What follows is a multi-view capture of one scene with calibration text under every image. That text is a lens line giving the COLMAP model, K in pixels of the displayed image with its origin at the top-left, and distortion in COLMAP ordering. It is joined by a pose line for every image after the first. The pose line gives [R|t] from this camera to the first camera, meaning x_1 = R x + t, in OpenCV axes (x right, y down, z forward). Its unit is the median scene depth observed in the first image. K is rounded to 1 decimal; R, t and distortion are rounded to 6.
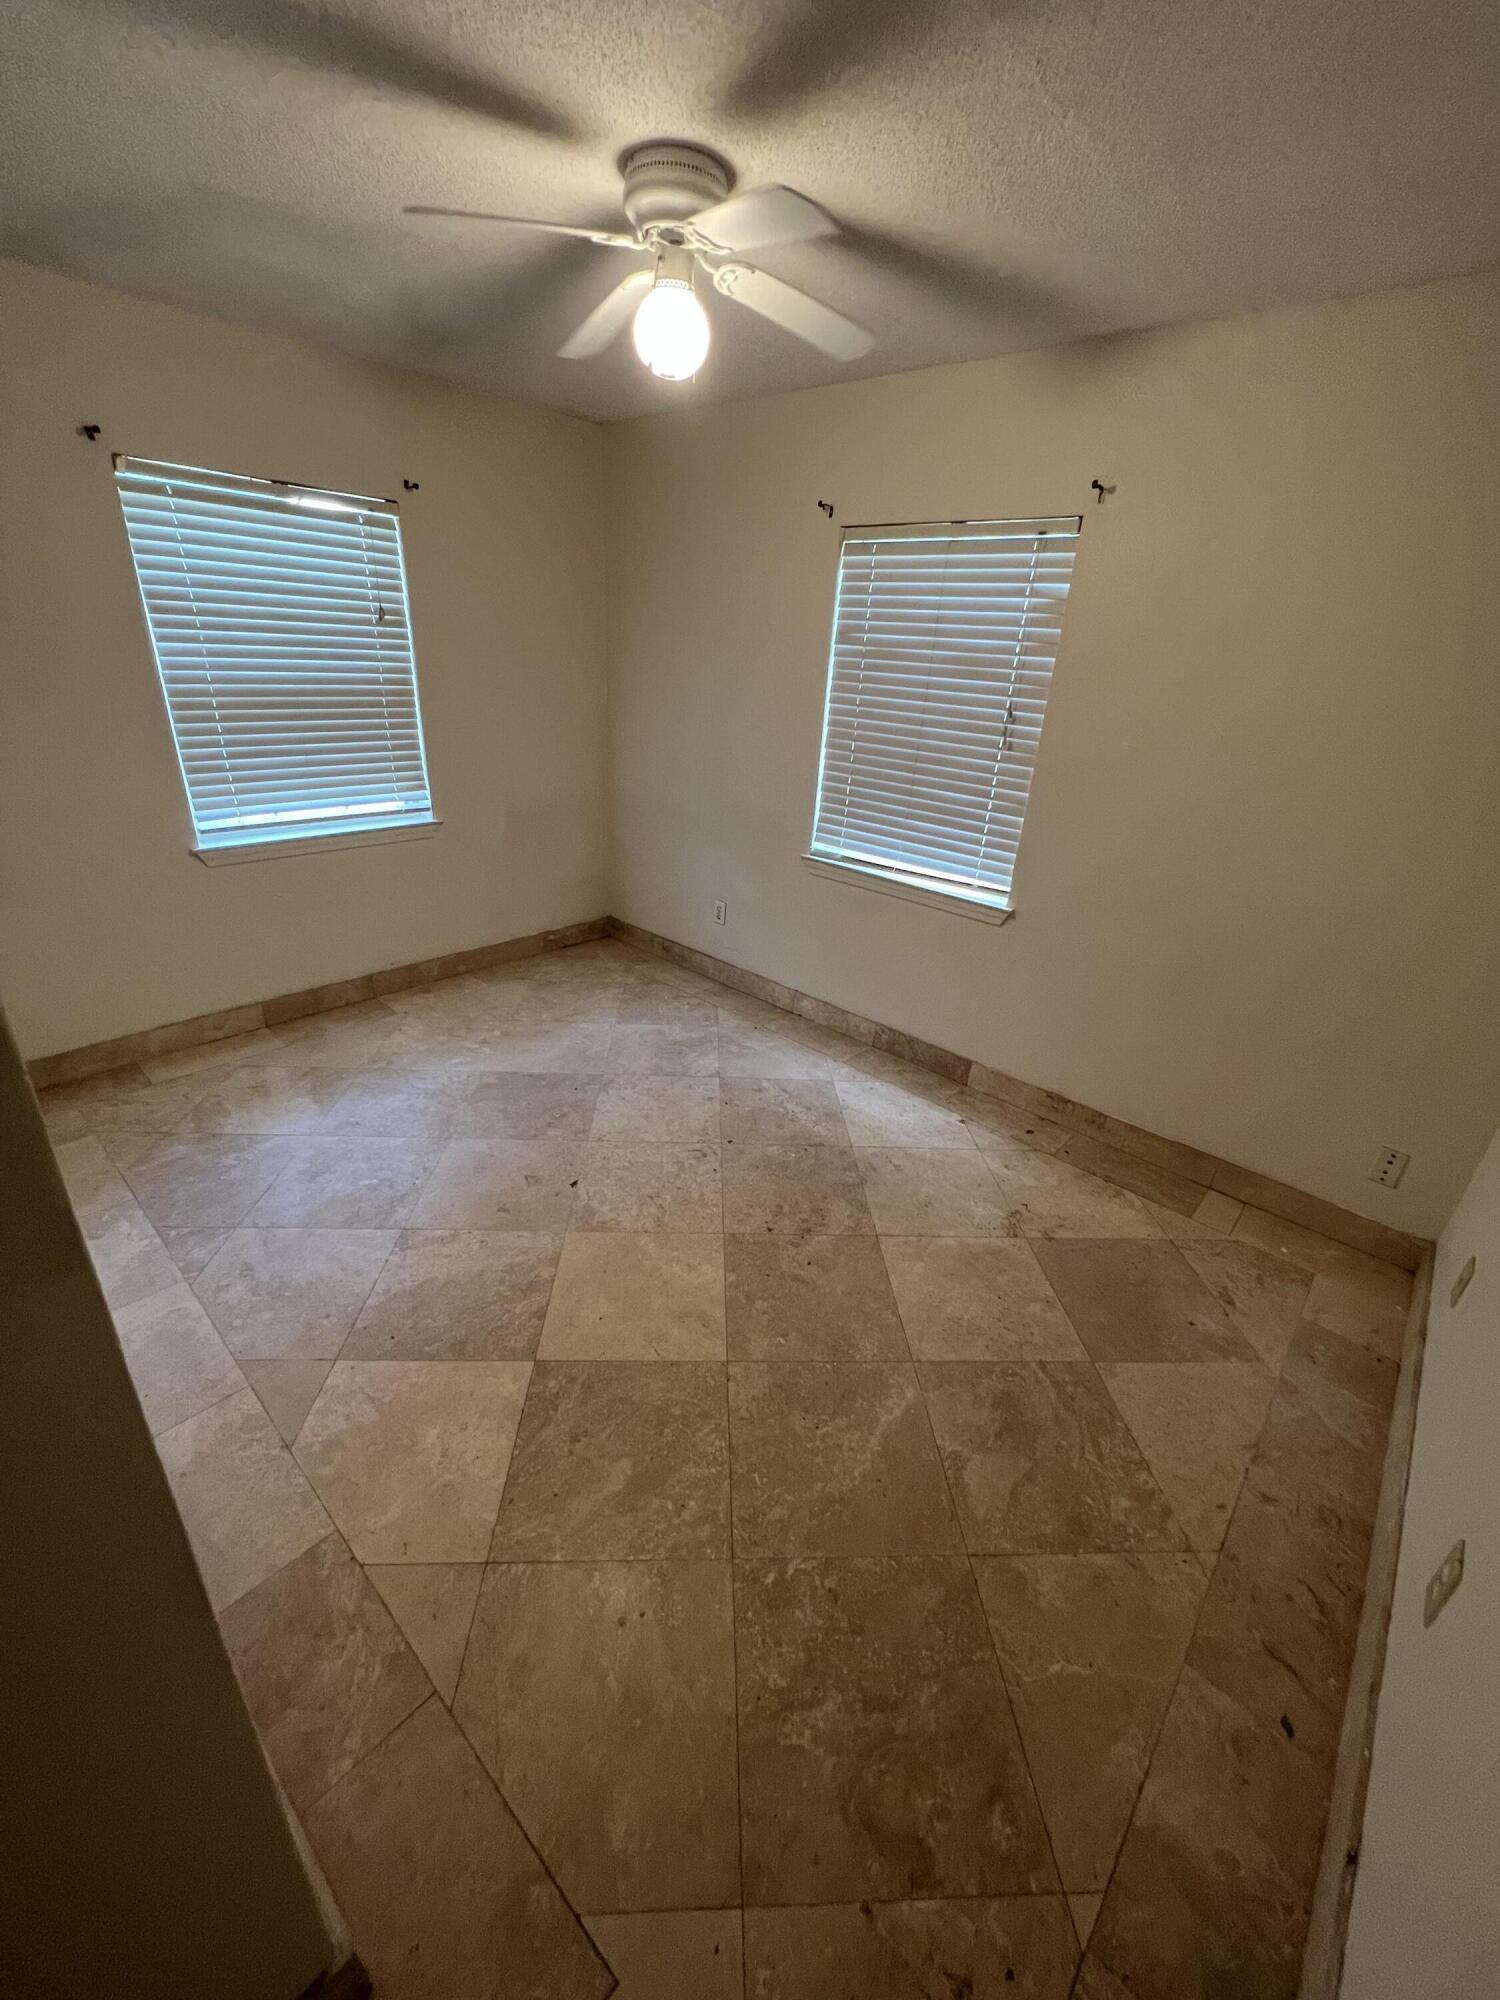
lens RADIAL K [[803.9, 0, 753.5], [0, 803.9, 1001.6], [0, 0, 1]] dist [-0.002595, 0.001085]
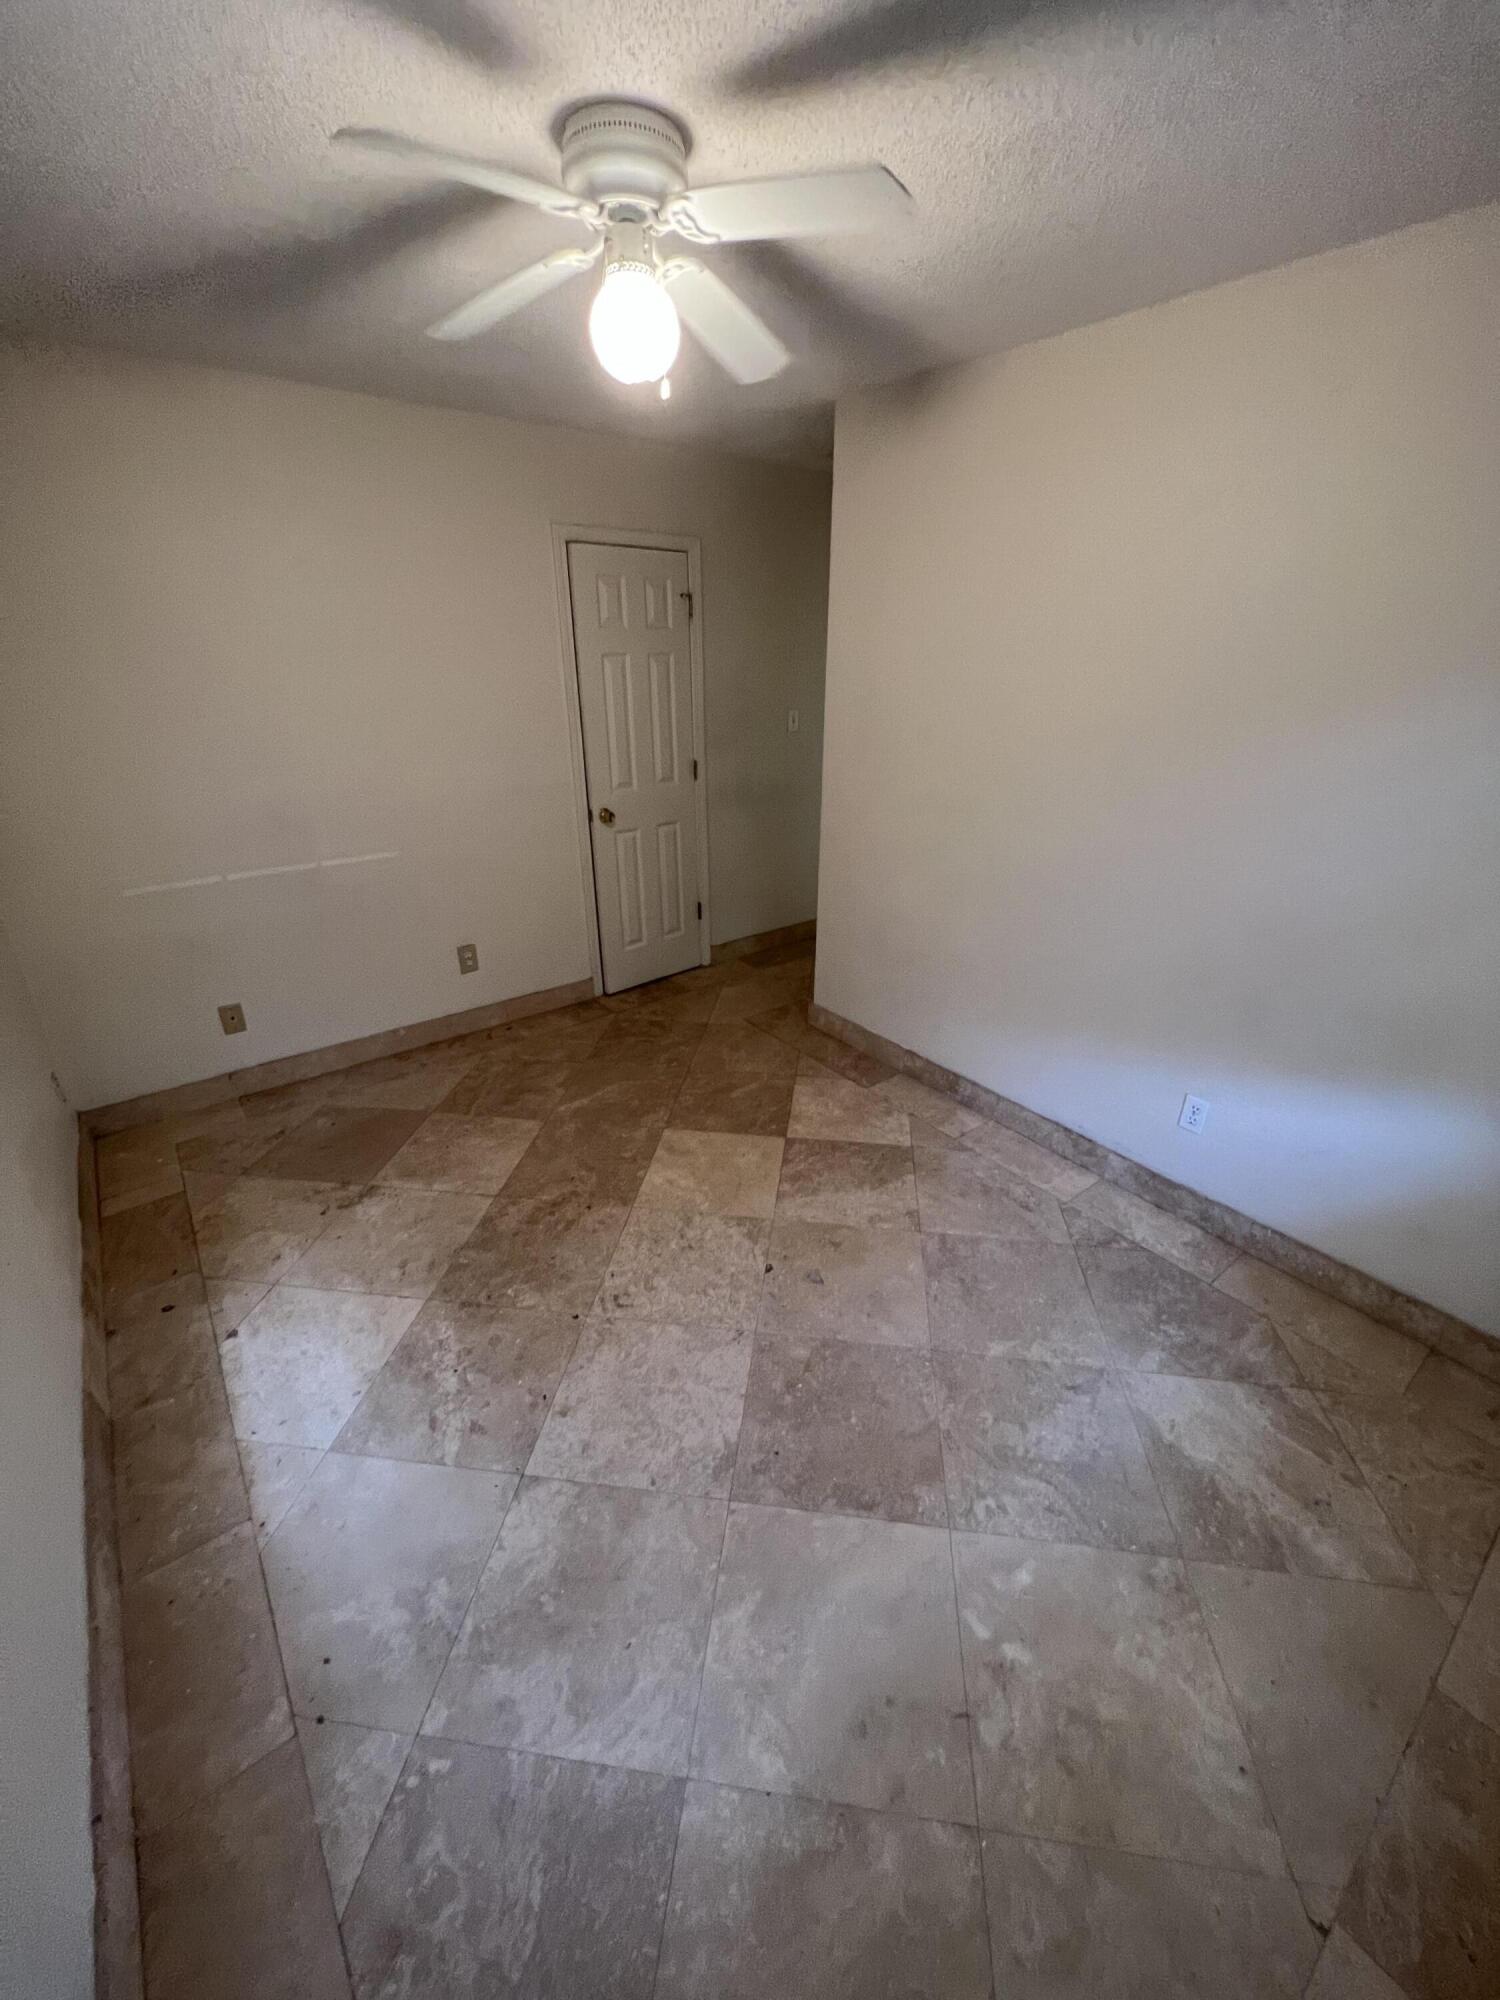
lens RADIAL K [[803.9, 0, 753.2], [0, 803.9, 998.6], [0, 0, 1]] dist [-0.002595, 0.001085]
pose [[-0.982470, -0.130012, 0.133603, -0.302683], [0.013254, 0.666142, 0.745707, -0.702373], [-0.185949, 0.734406, -0.652741, 1.446260]]
